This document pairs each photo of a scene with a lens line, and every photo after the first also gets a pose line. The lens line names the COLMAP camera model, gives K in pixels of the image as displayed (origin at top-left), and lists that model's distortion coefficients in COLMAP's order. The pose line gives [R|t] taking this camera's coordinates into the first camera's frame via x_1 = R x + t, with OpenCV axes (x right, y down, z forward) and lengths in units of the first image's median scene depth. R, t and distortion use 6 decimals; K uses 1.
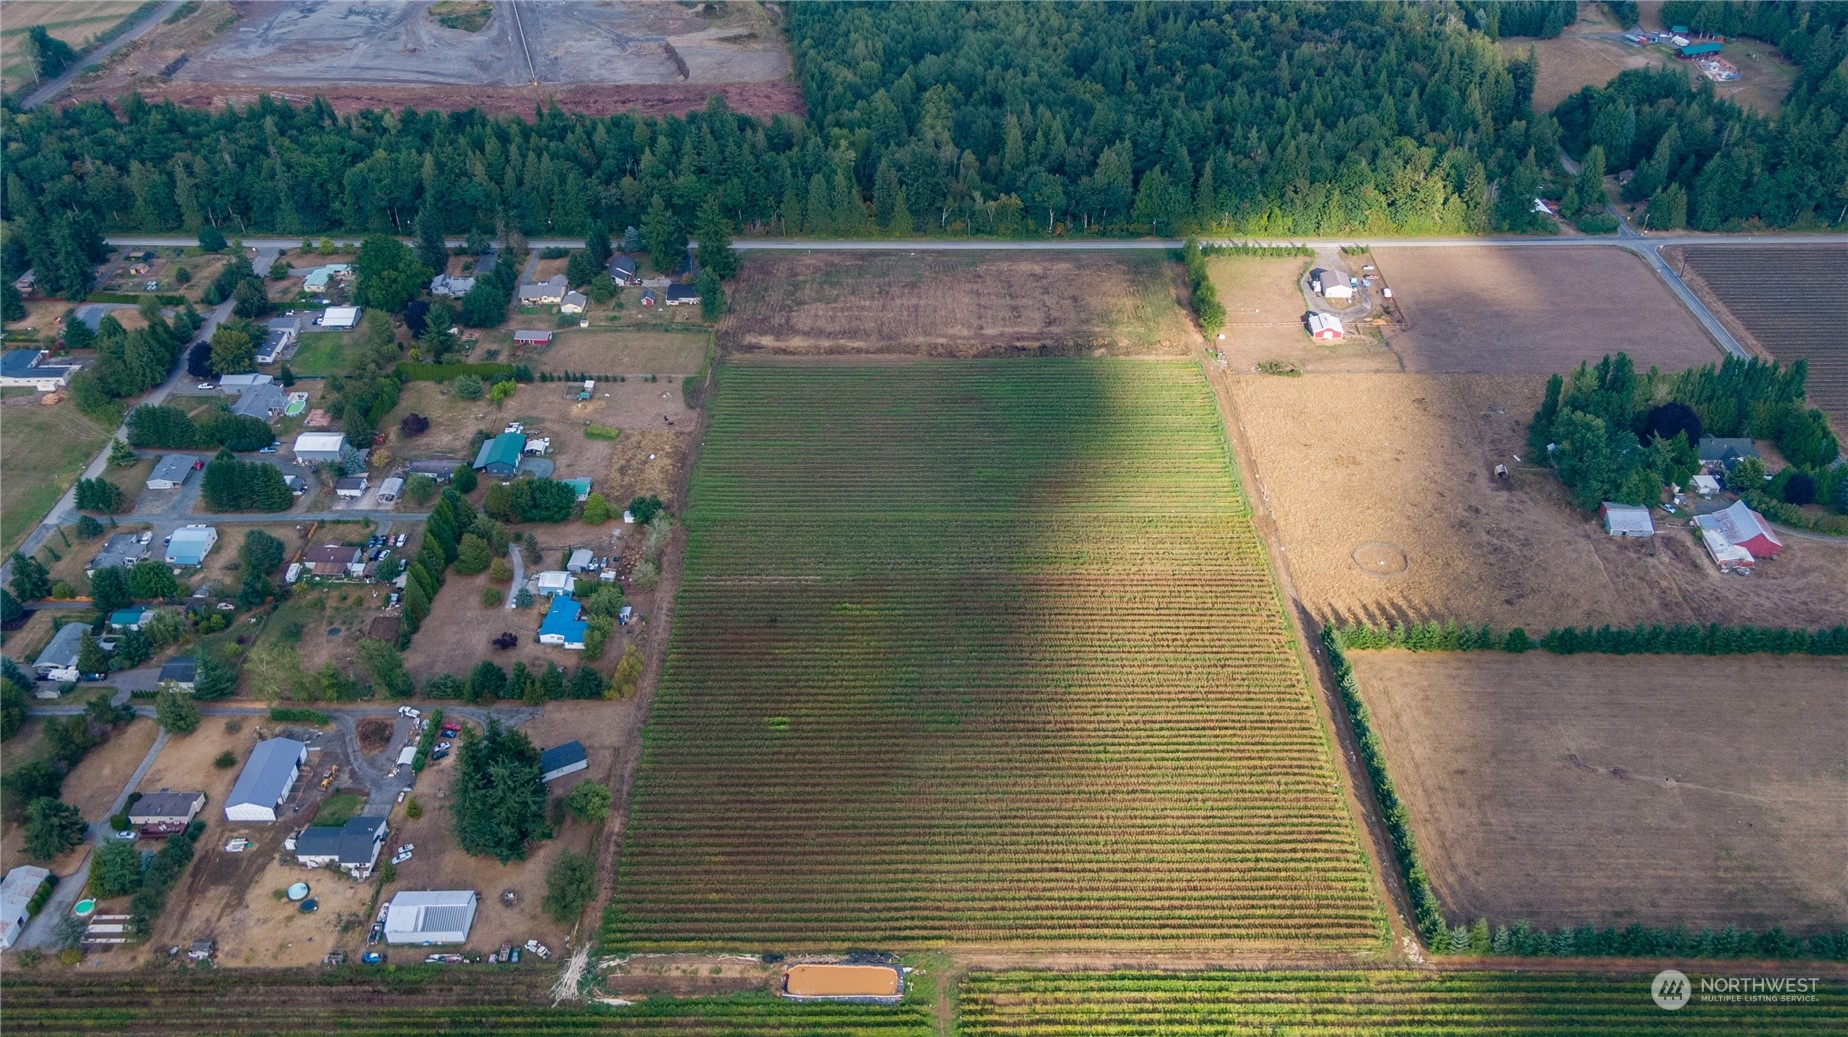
lens RADIAL K [[1537.2, 0, 924.0], [0, 1537.2, 518.5], [0, 0, 1]] dist [0.030124, 0.000037]
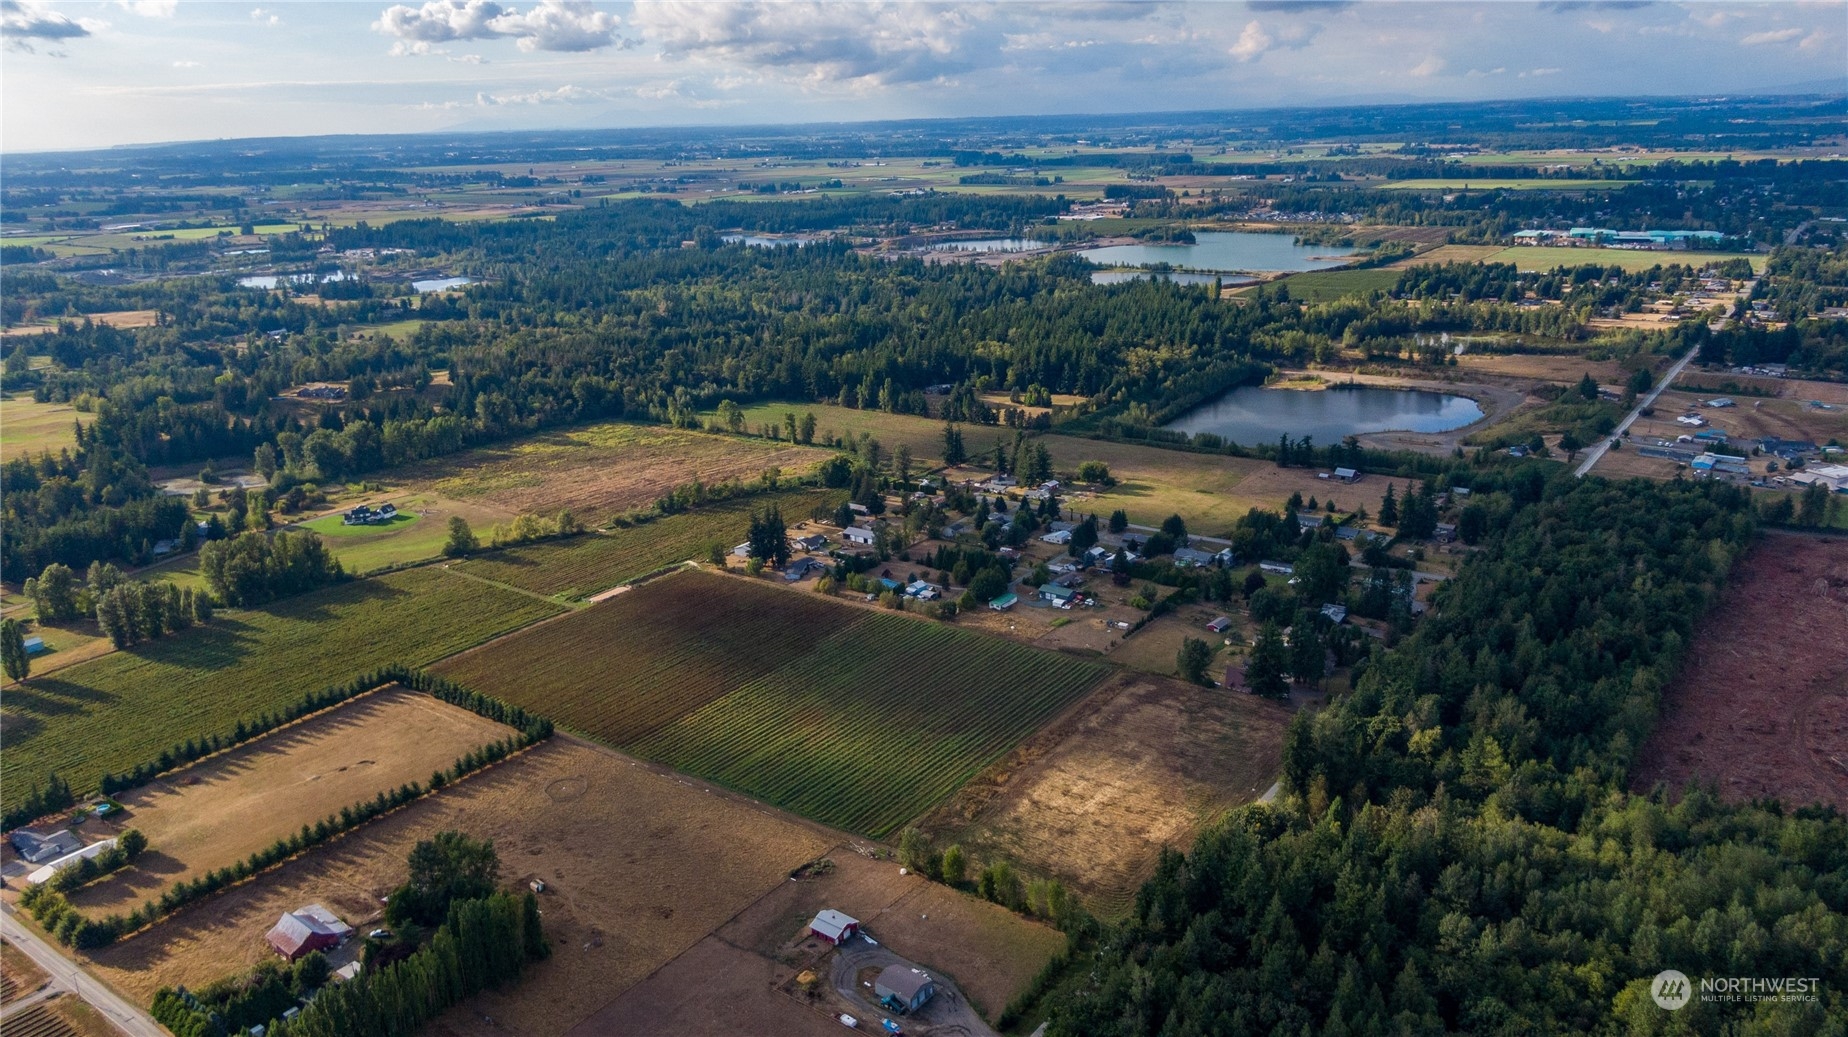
lens RADIAL K [[1327.0, 0, 924.0], [0, 1327.0, 518.5], [0, 0, 1]] dist [0.078153, -0.104482]
pose [[-0.586733, 0.258289, -0.767484, 0.783163], [-0.441638, 0.692343, 0.570628, -0.761636], [0.678749, 0.673756, -0.292151, 1.163181]]
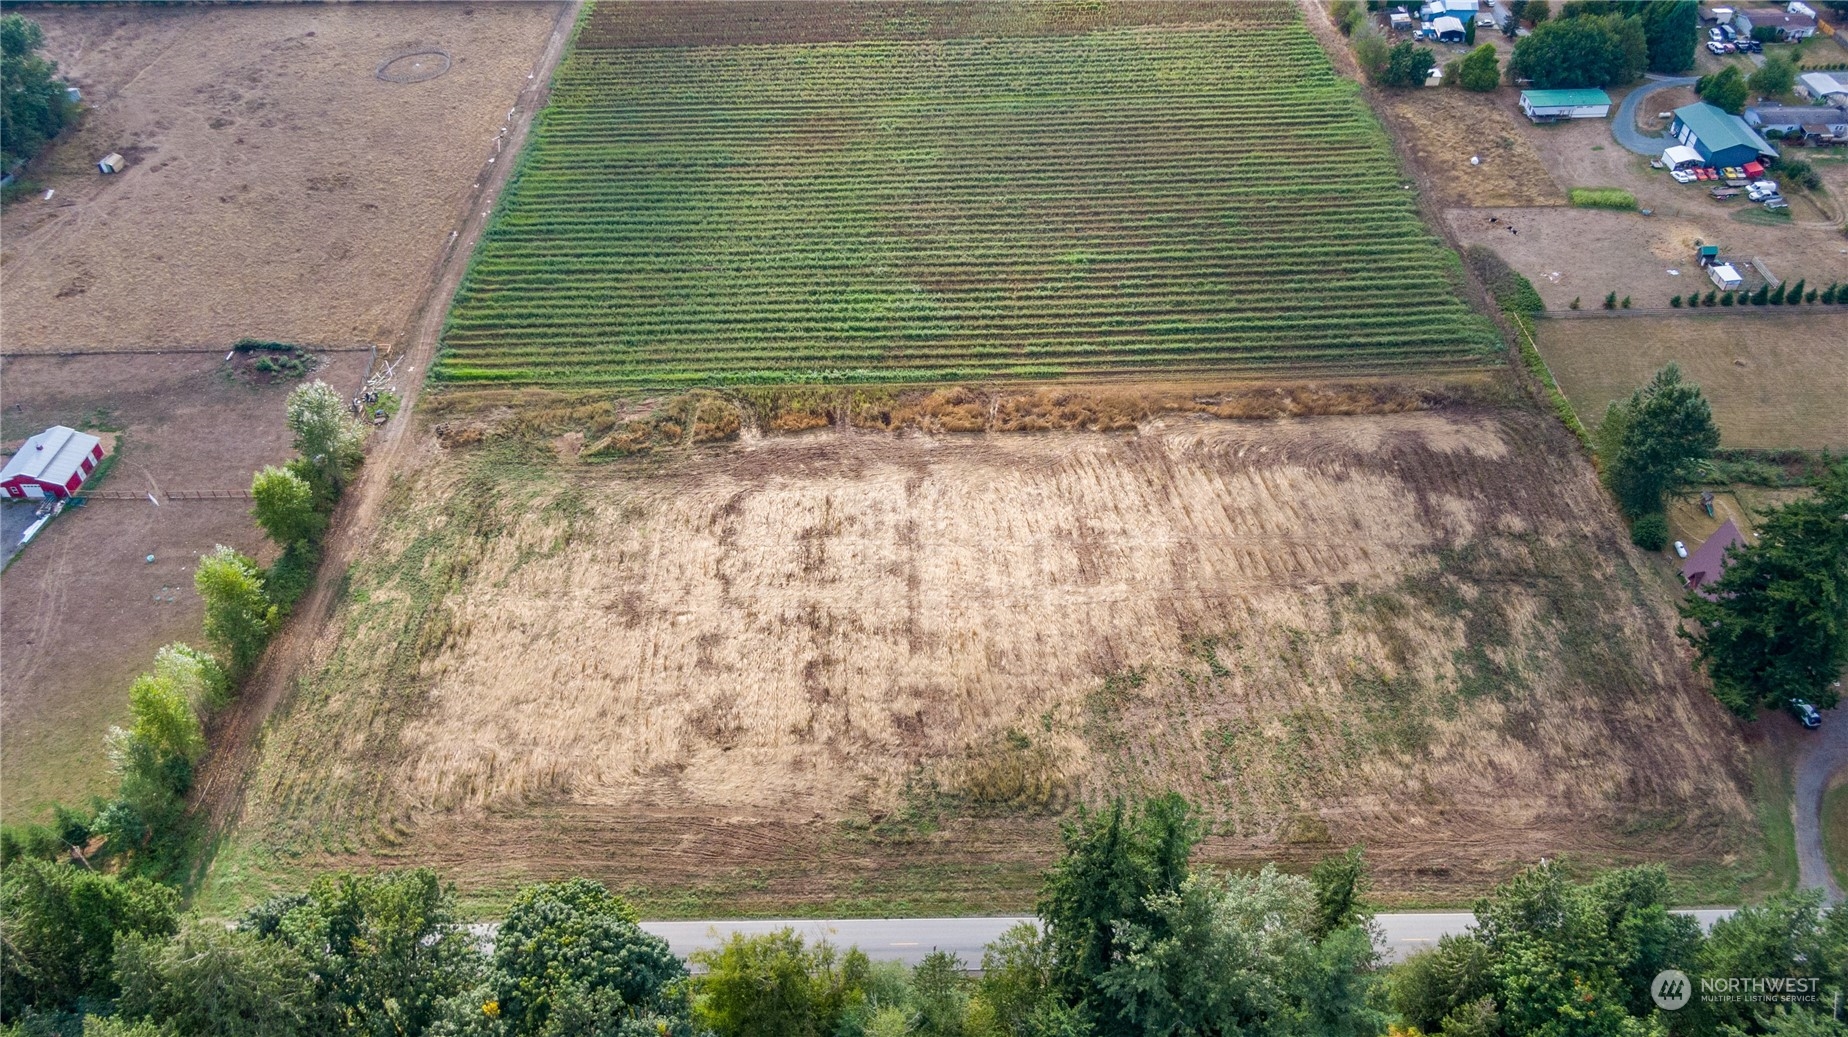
lens RADIAL K [[1327.0, 0, 924.0], [0, 1327.0, 518.5], [0, 0, 1]] dist [0.078153, -0.104482]
pose [[-0.999556, 0.025990, 0.014538, 0.030803], [0.020003, 0.224329, 0.974308, -0.484124], [0.022061, 0.974167, -0.224749, 1.163776]]
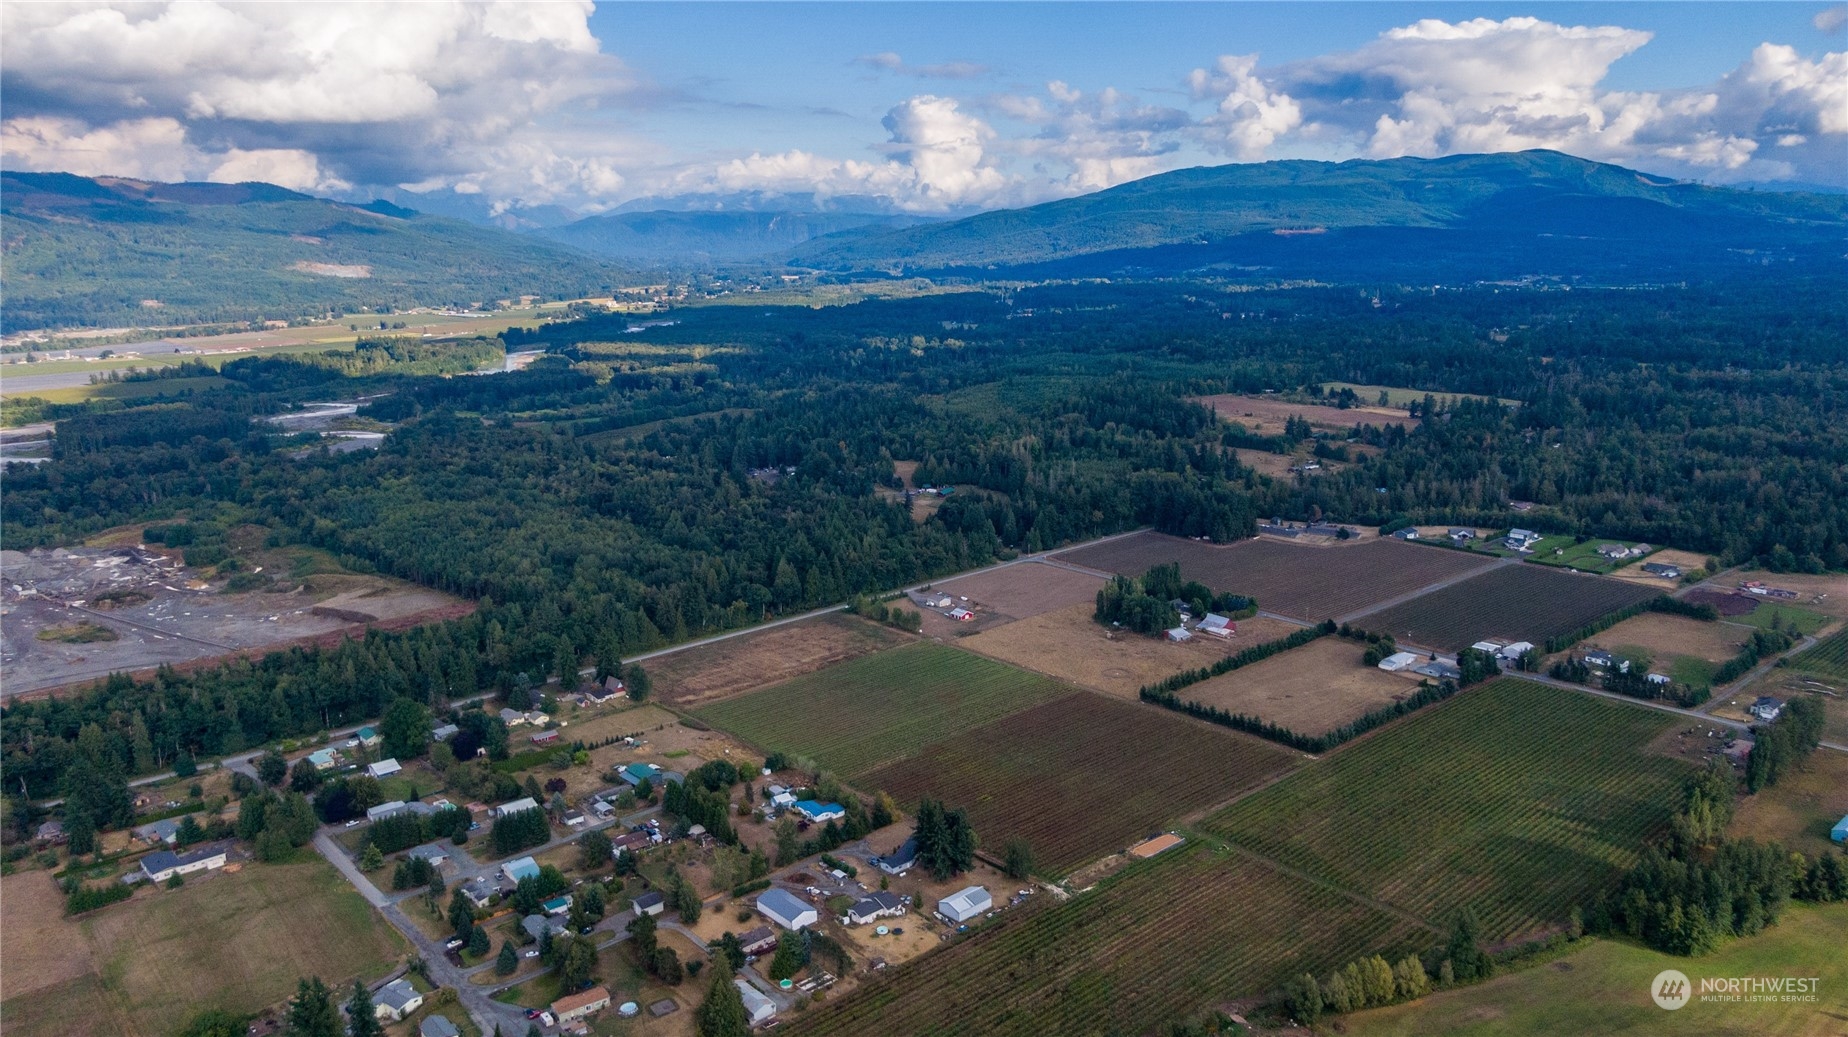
lens RADIAL K [[1327.0, 0, 924.0], [0, 1327.0, 518.5], [0, 0, 1]] dist [0.078153, -0.104482]
pose [[0.749315, -0.154126, 0.644028, -0.777724], [0.394187, 0.885281, -0.246768, 0.144788], [-0.532113, 0.438774, 0.724109, -0.133137]]
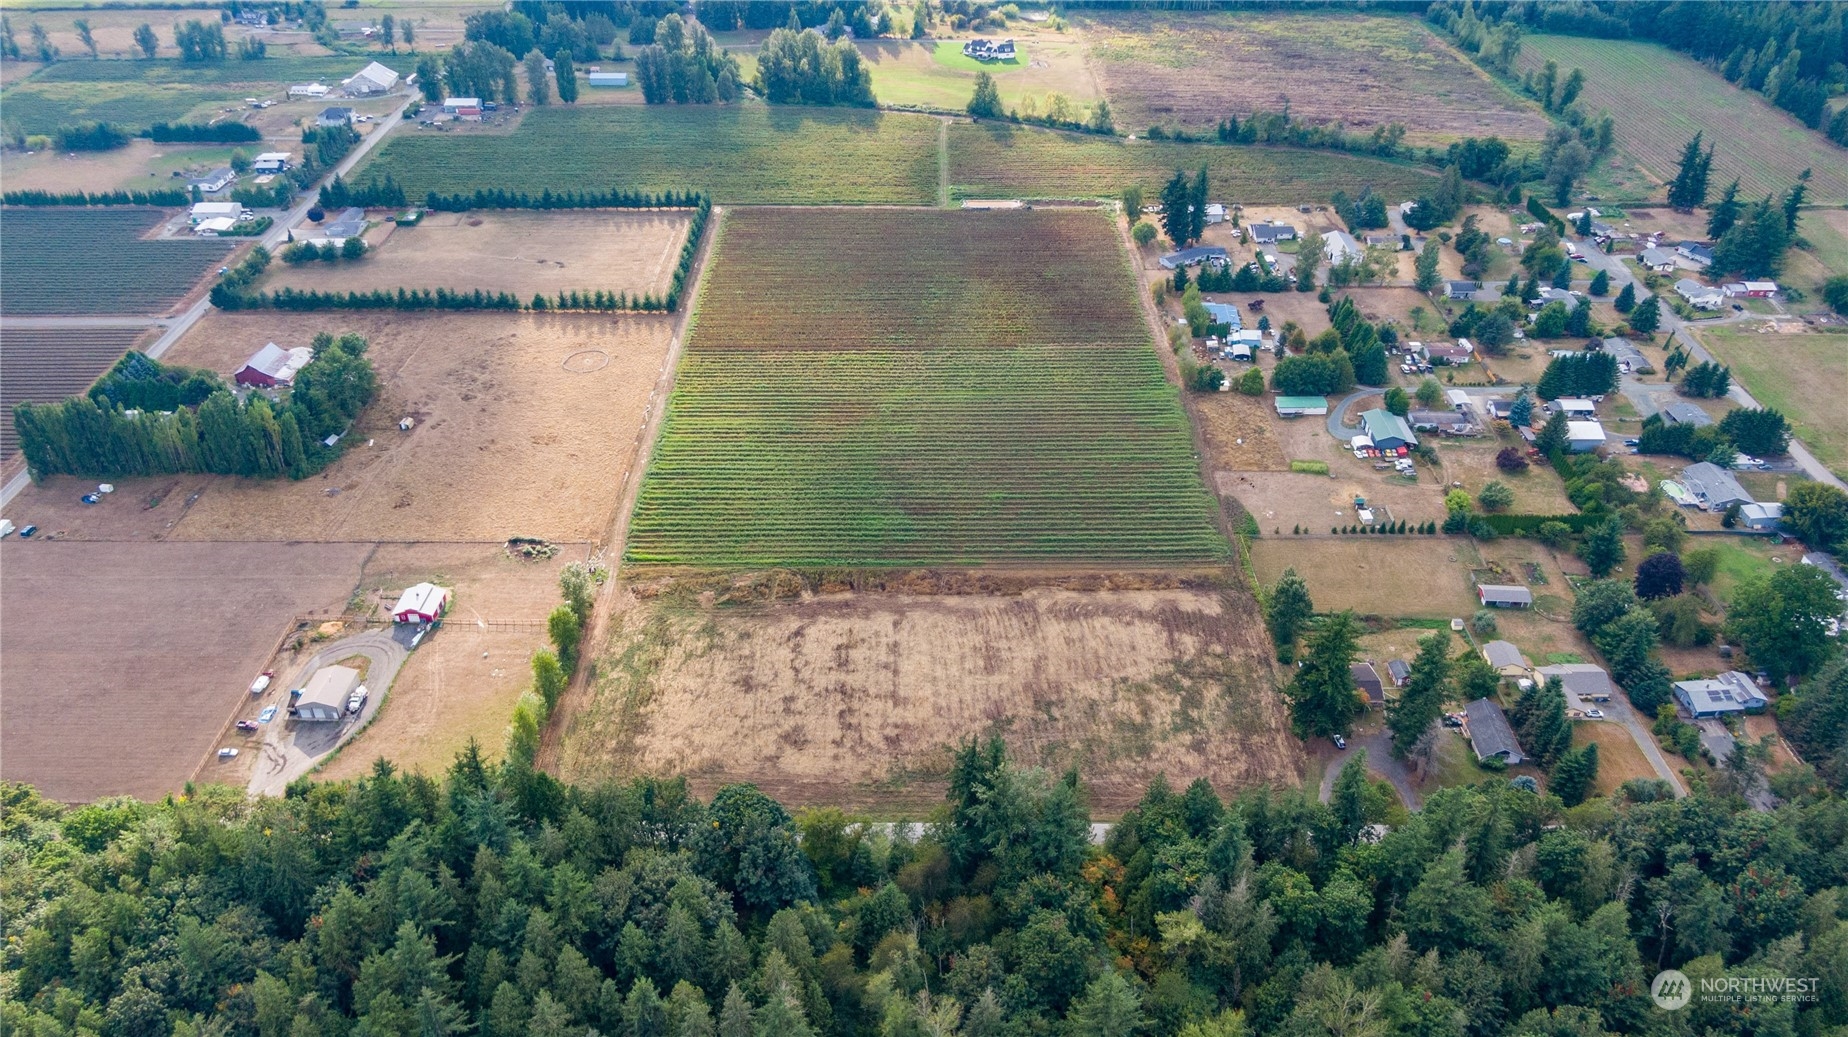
lens RADIAL K [[1327.0, 0, 924.0], [0, 1327.0, 518.5], [0, 0, 1]] dist [0.078153, -0.104482]
pose [[-0.999965, 0.007925, 0.002729, 0.023180], [0.005360, 0.354313, 0.935112, -0.770438], [0.006444, 0.935093, -0.354343, 1.259306]]
